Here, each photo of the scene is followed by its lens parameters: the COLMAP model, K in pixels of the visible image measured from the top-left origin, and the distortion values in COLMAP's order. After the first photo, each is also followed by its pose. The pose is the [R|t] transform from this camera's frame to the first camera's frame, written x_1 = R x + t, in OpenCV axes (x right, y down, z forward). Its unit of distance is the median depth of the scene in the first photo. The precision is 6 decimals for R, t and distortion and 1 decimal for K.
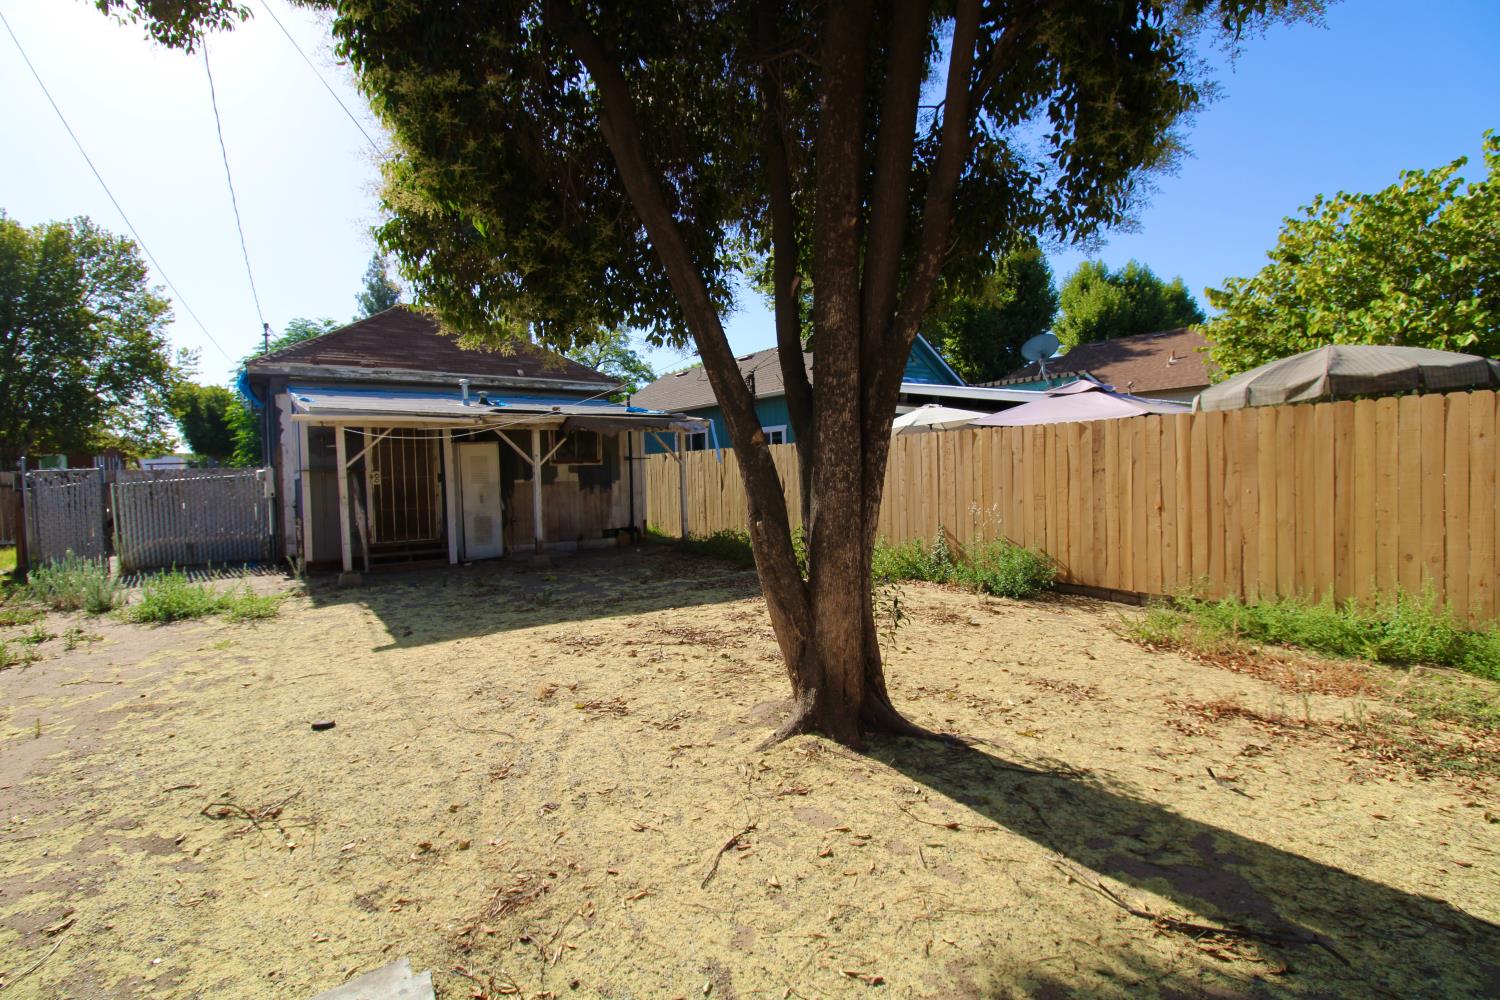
lens RADIAL K [[690.0, 0, 750.1], [0, 690.0, 494.3], [0, 0, 1]] dist [-0.004957, -0.007353]
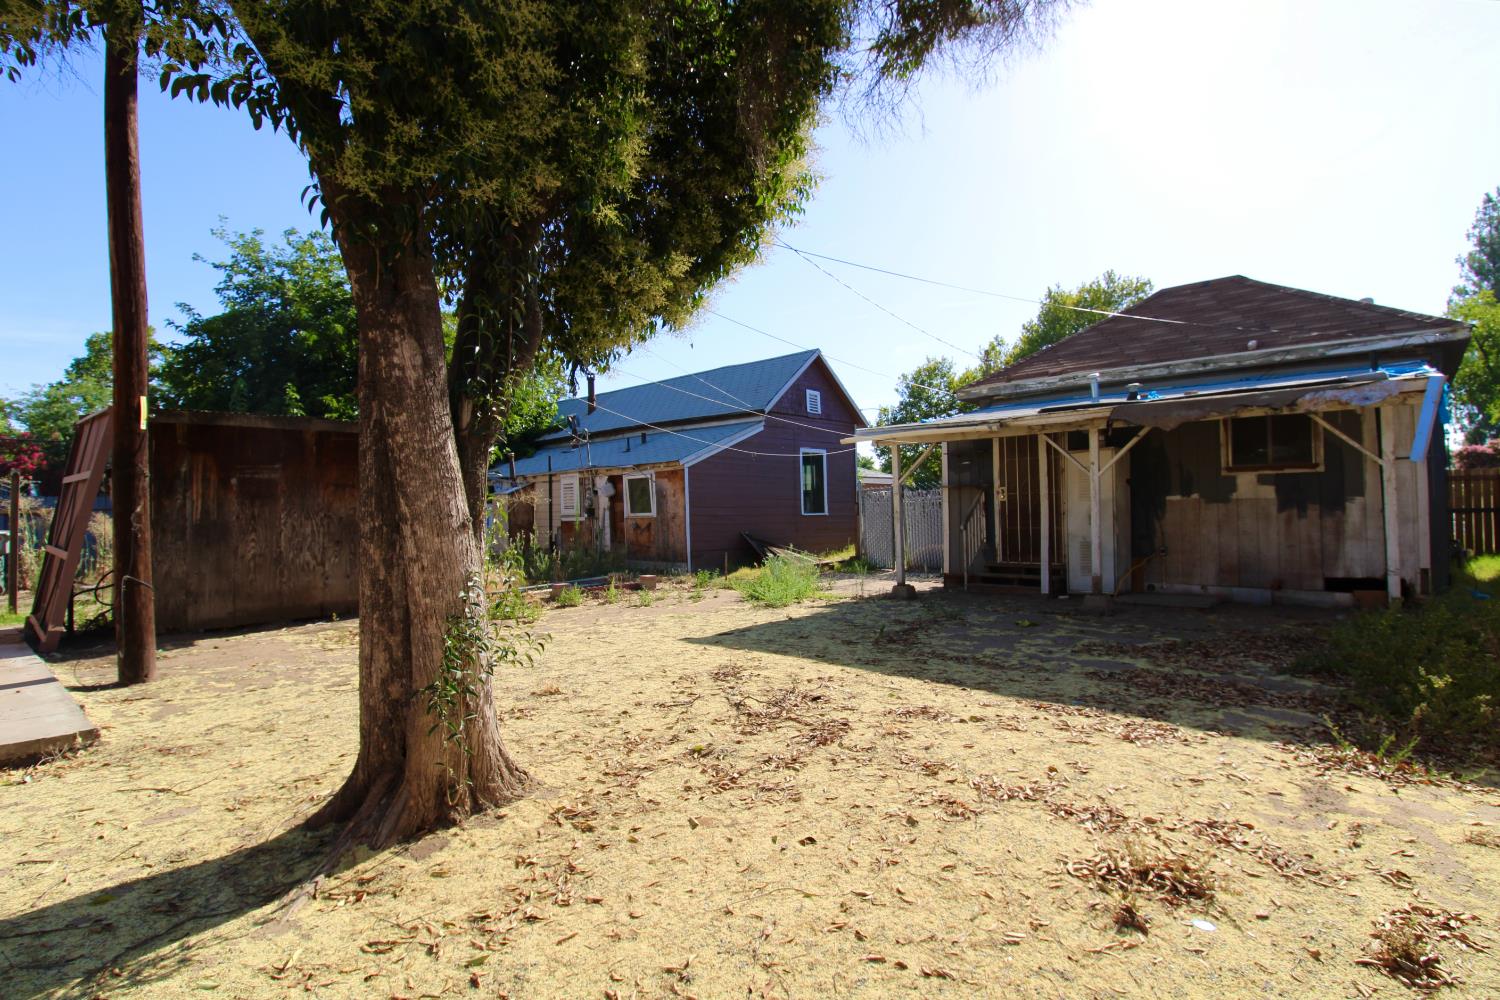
lens RADIAL K [[736.5, 0, 752.0], [0, 736.5, 500.4], [0, 0, 1]] dist [-0.013337, -0.001987]
pose [[0.226787, 0.005231, -0.973930, 0.320740], [-0.021621, 0.999766, 0.000335, -0.006528], [0.973704, 0.020981, 0.226847, 0.373741]]
